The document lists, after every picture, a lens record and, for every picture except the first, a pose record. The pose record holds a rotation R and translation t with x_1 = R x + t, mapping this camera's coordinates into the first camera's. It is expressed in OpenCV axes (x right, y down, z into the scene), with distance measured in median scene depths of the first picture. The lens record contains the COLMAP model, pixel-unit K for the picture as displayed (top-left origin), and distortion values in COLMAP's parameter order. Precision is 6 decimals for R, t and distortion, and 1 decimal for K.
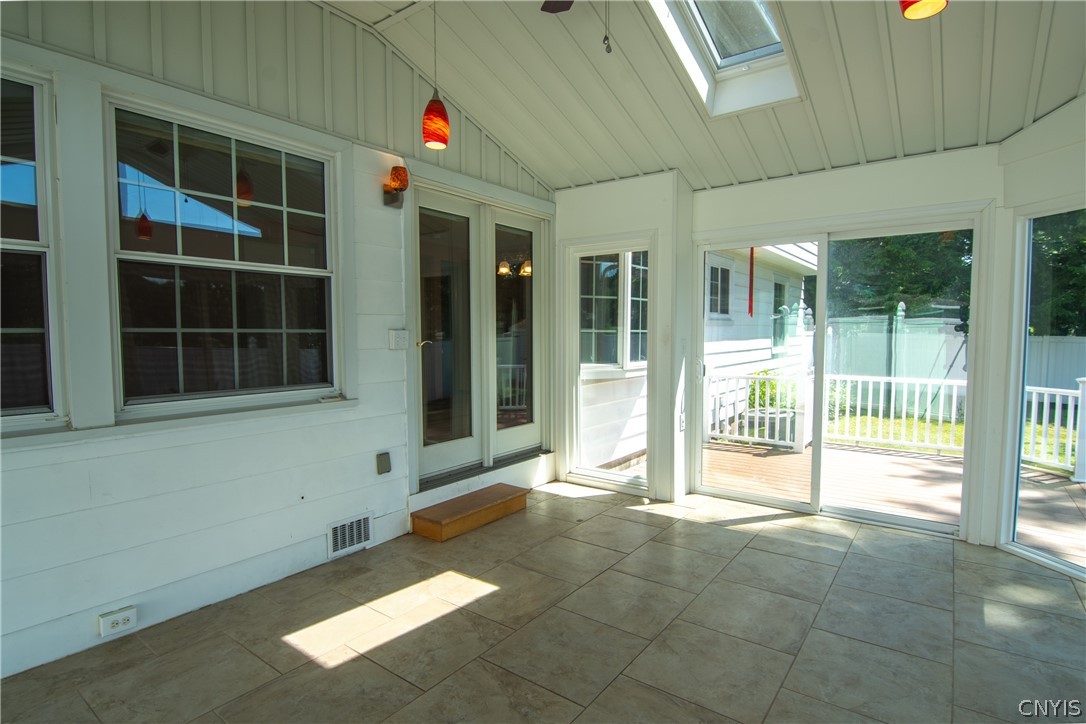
lens RADIAL K [[551.2, 0, 543.0], [0, 551.2, 362.0], [0, 0, 1]] dist [-0.003999, -0.001623]
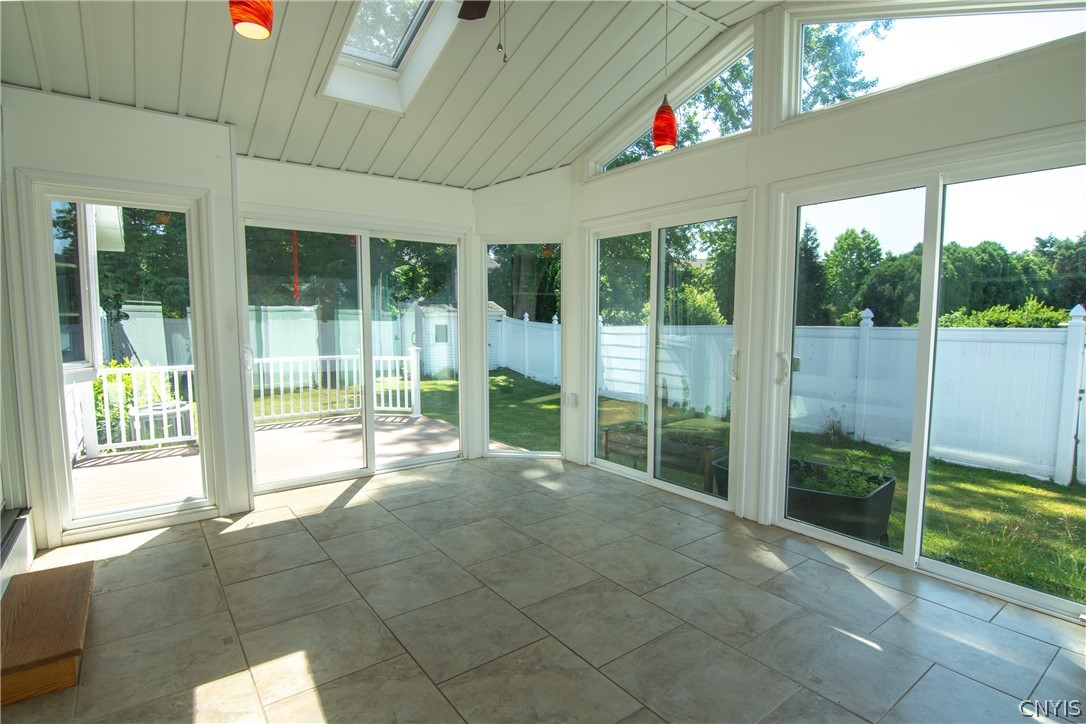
lens RADIAL K [[551.2, 0, 543.0], [0, 551.2, 362.0], [0, 0, 1]] dist [-0.003999, -0.001623]
pose [[0.286671, -0.076935, 0.954935, -0.510813], [0.050251, 0.996606, 0.065207, -0.018073], [-0.956710, 0.029293, 0.289564, 0.330097]]
